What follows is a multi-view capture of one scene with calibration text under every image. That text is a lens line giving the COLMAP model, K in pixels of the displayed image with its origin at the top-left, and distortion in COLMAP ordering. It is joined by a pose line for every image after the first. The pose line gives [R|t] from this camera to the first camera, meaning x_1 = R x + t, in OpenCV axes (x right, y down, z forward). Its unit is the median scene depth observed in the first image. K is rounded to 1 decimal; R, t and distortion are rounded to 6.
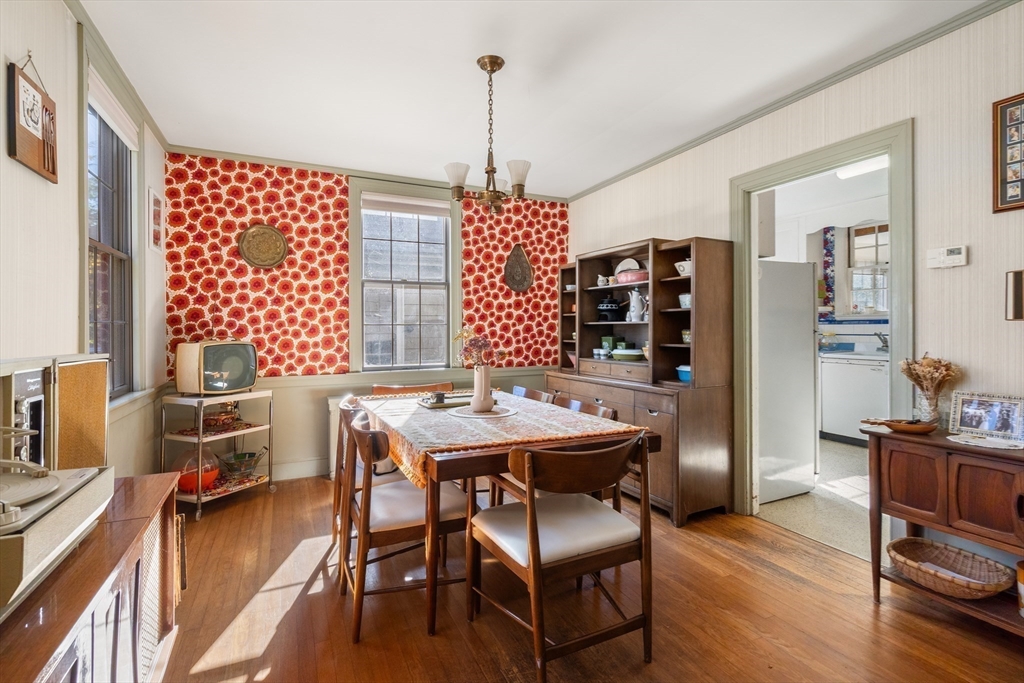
lens RADIAL K [[474.7, 0, 515.1], [0, 474.7, 328.3], [0, 0, 1]] dist [-0.001939, -0.000134]
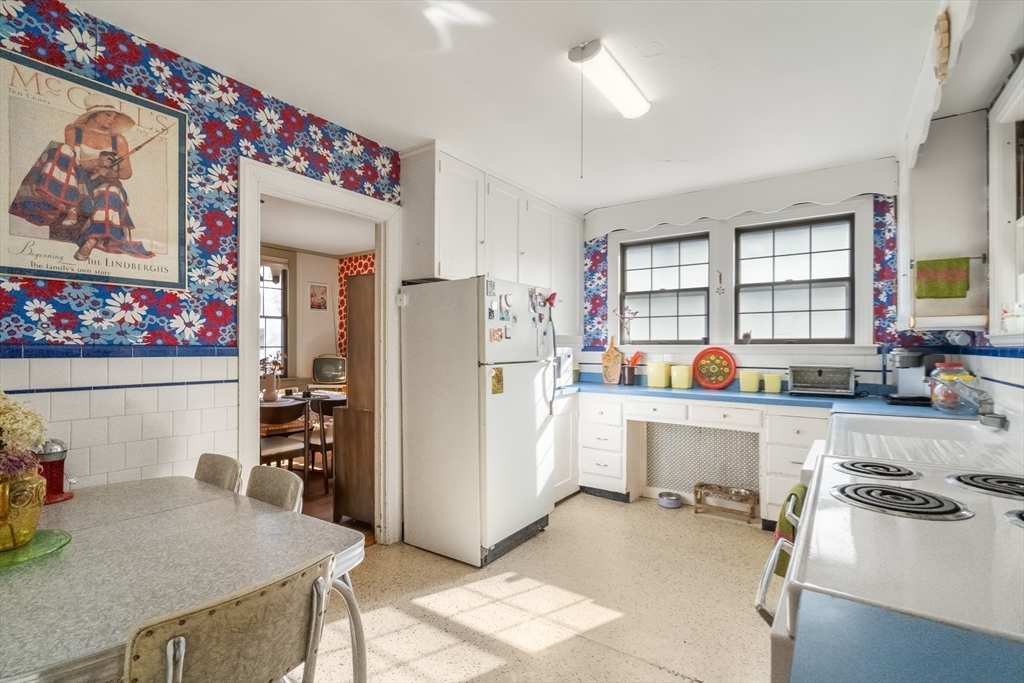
lens RADIAL K [[474.7, 0, 515.1], [0, 474.7, 328.3], [0, 0, 1]] dist [-0.001939, -0.000134]
pose [[0.486463, -0.012124, -0.873617, 1.317293], [0.010288, 0.999914, -0.008148, -0.054432], [0.873640, -0.005024, 0.486546, 0.643460]]
